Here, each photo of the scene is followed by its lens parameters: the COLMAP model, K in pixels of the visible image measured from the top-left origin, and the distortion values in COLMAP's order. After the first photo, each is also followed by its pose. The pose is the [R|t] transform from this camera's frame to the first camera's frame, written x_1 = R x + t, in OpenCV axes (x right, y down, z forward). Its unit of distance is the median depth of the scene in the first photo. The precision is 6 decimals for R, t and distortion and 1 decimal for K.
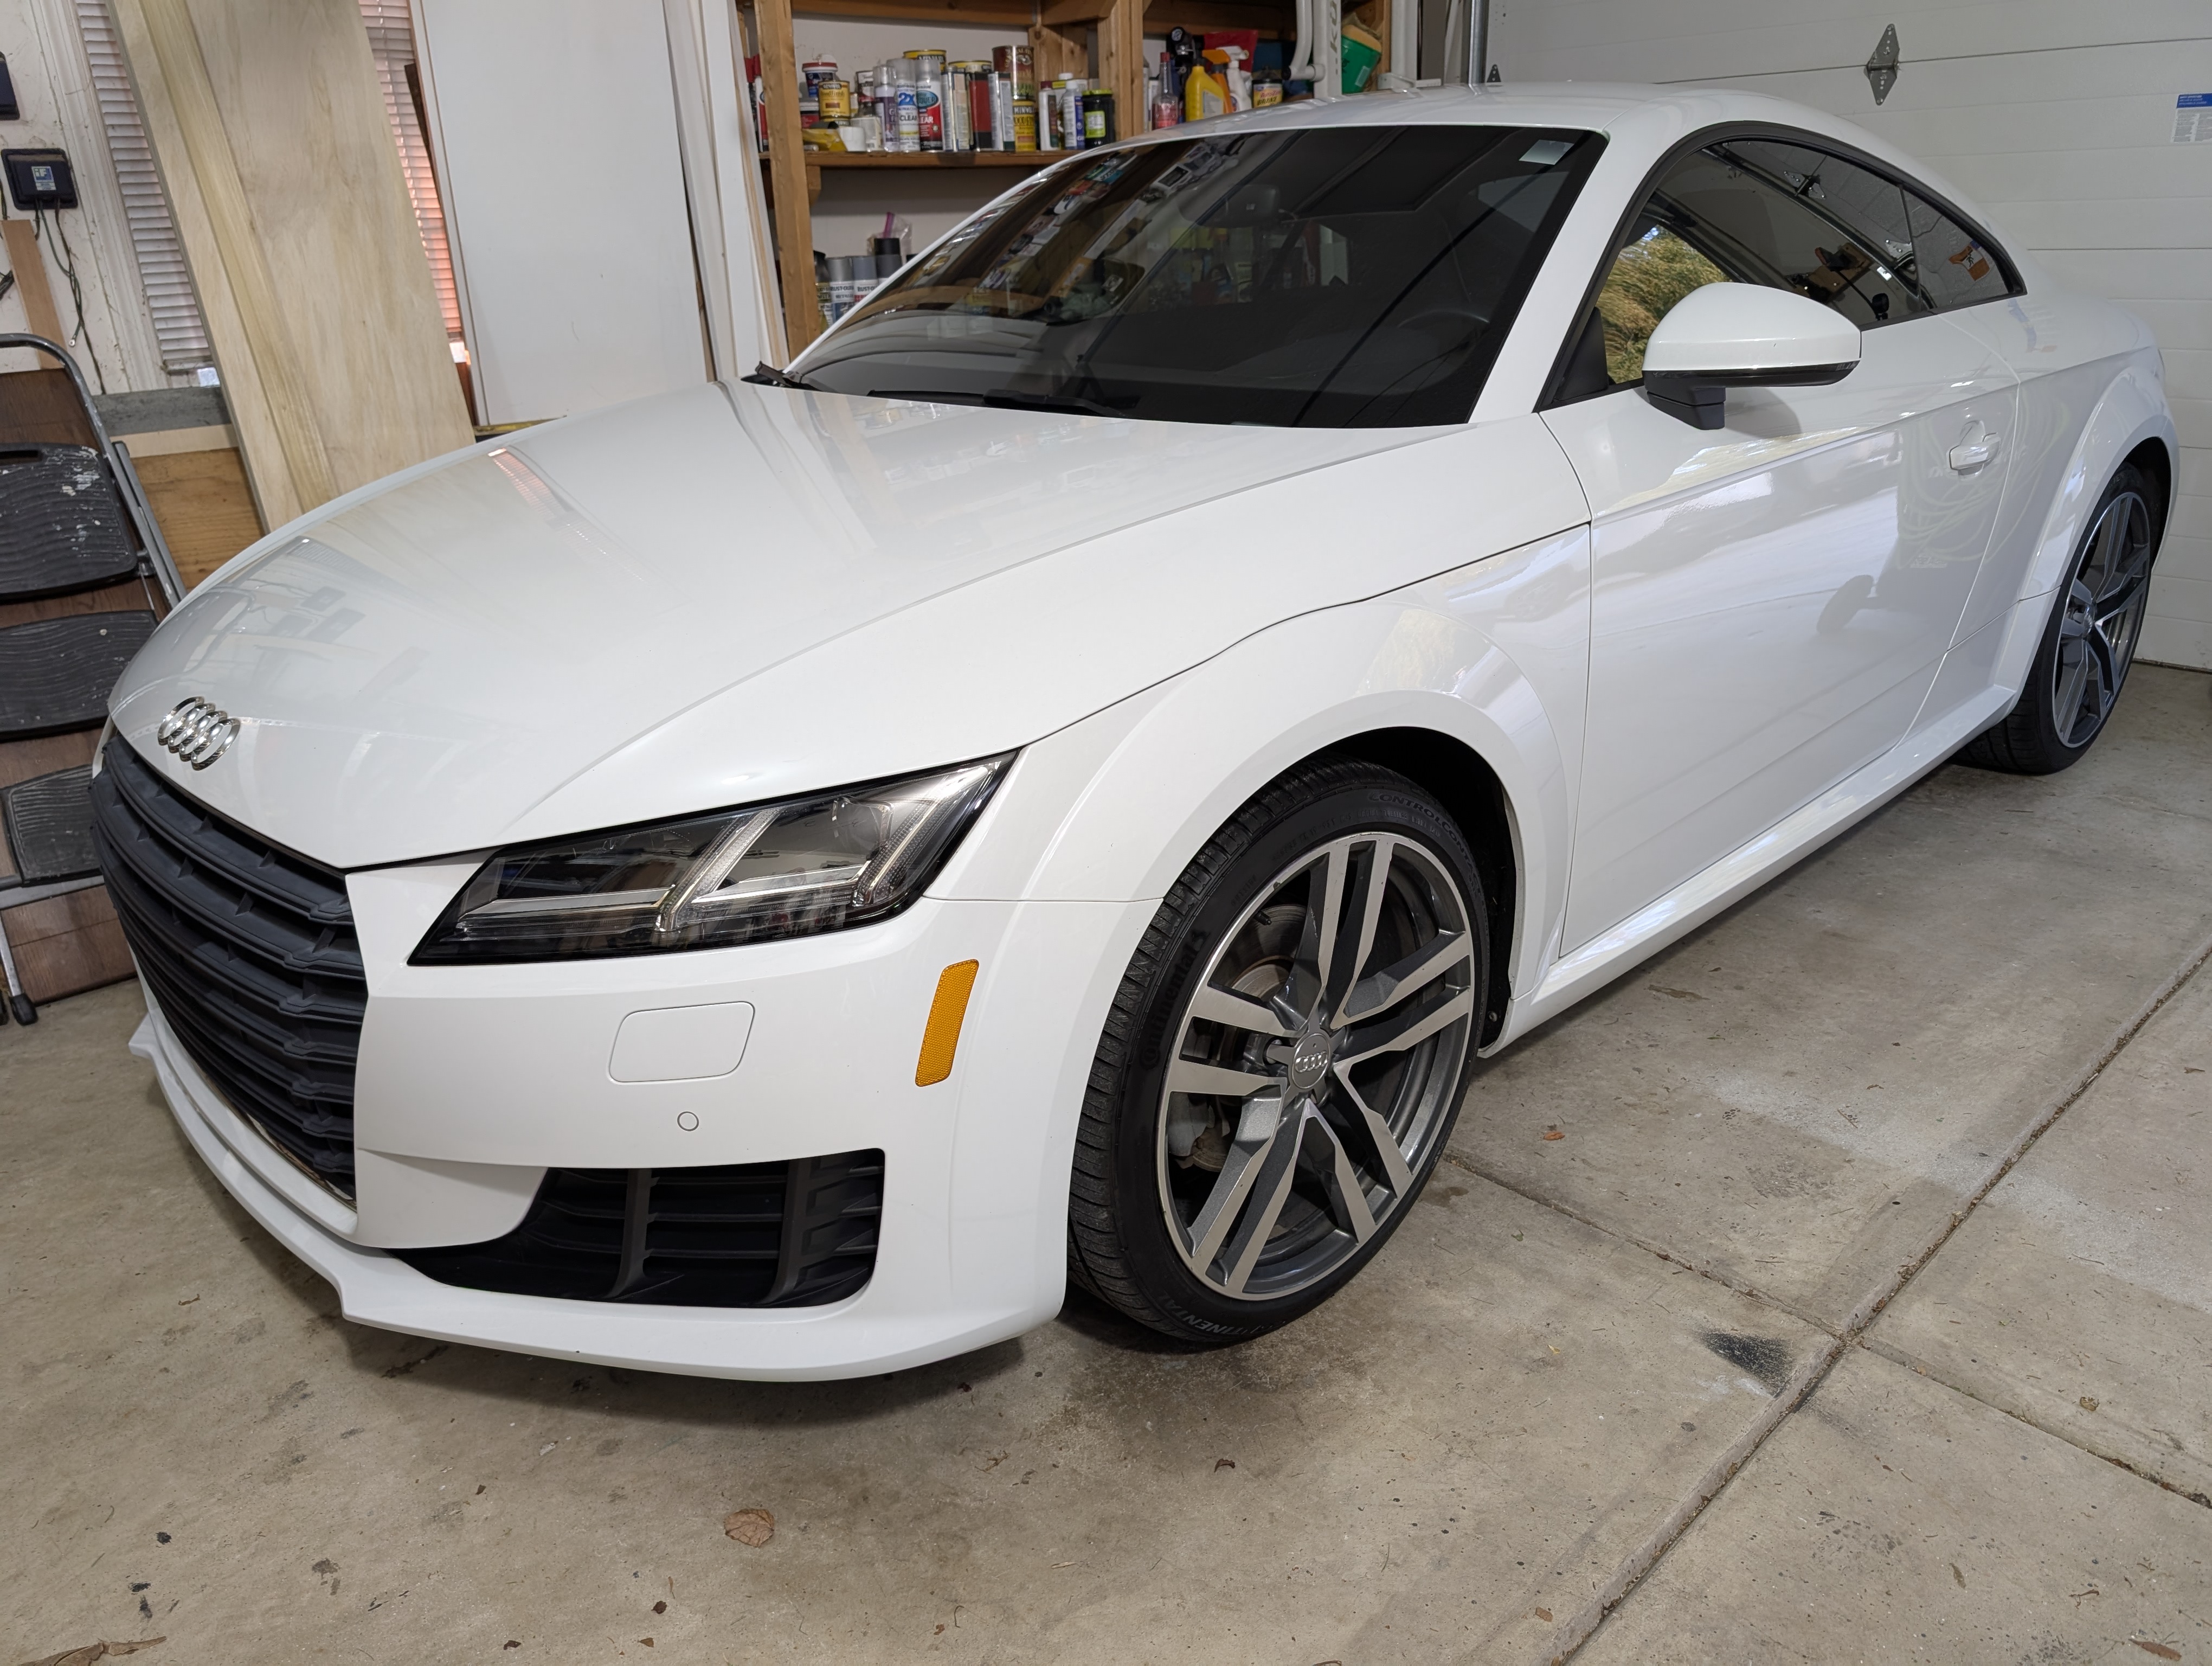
lens RADIAL K [[1559.5, 0, 1106.0], [0, 1559.5, 833.0], [0, 0, 1]] dist [0.001581, 0.000037]
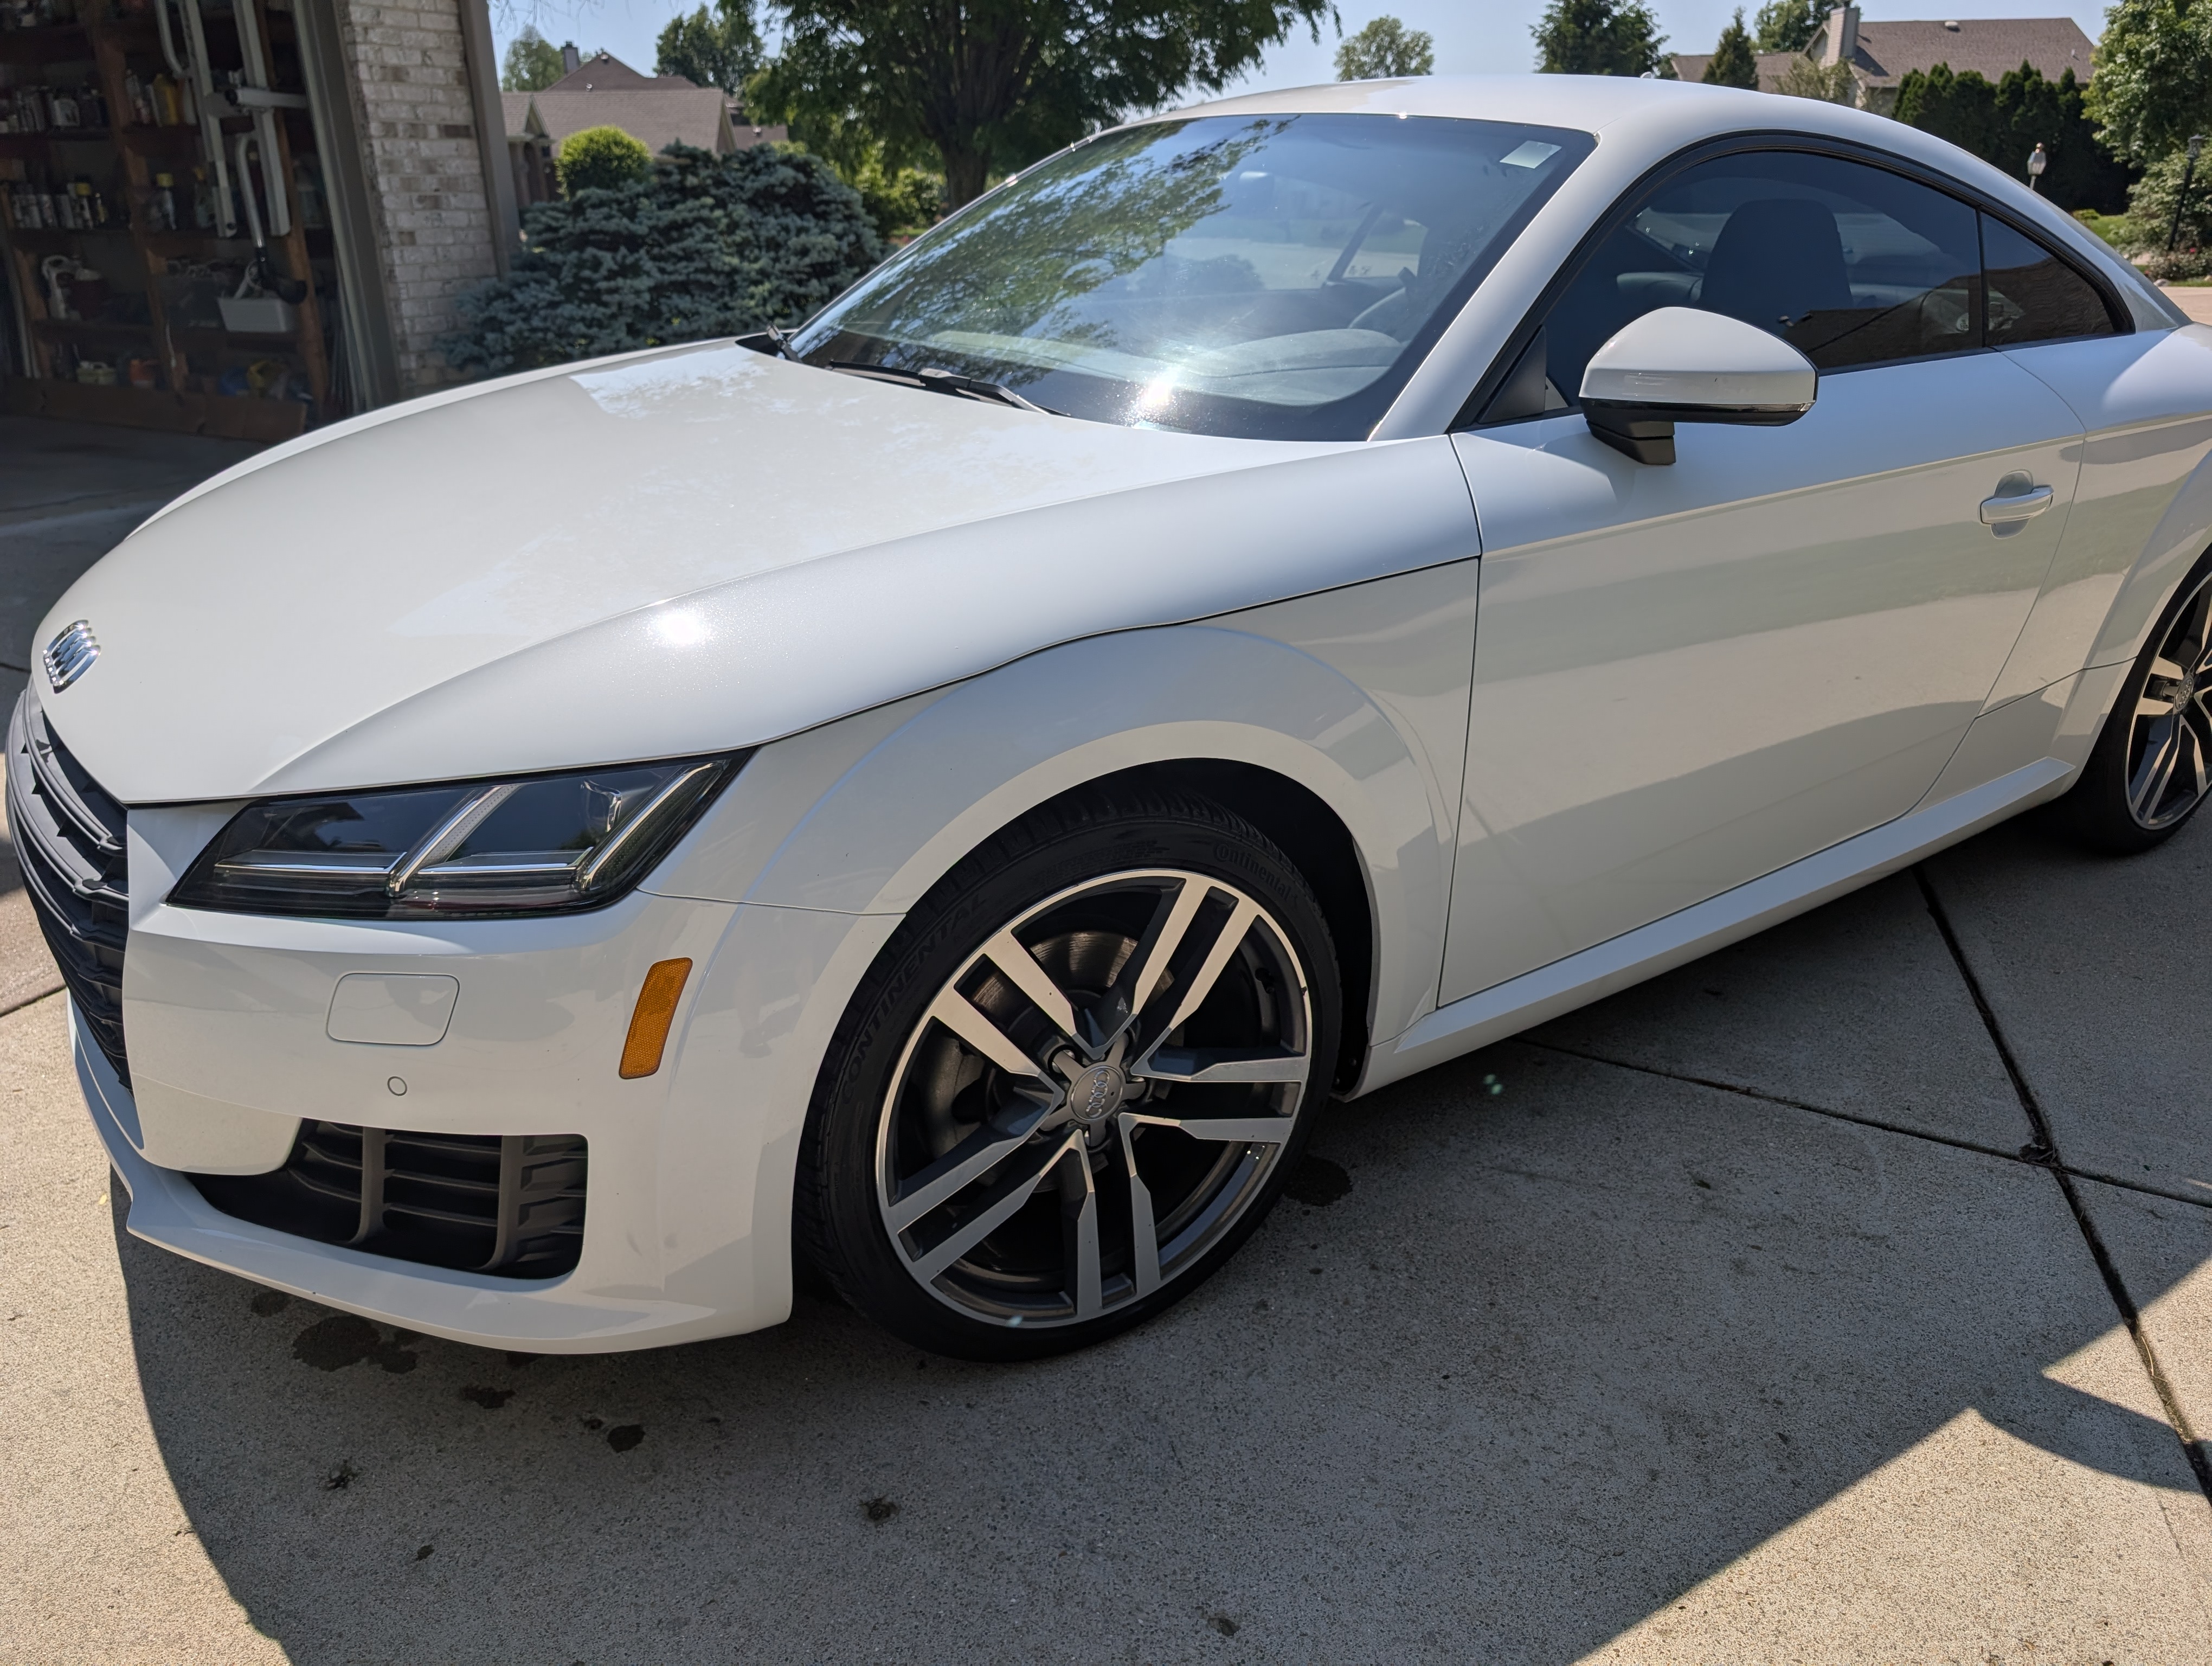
lens RADIAL K [[1559.5, 0, 1106.0], [0, 1559.5, 833.0], [0, 0, 1]] dist [0.001581, 0.000037]
pose [[0.989425, 0.098211, -0.106740, 0.257882], [-0.095822, 0.995024, 0.027292, -0.046646], [0.108890, -0.016776, 0.993912, 0.046371]]
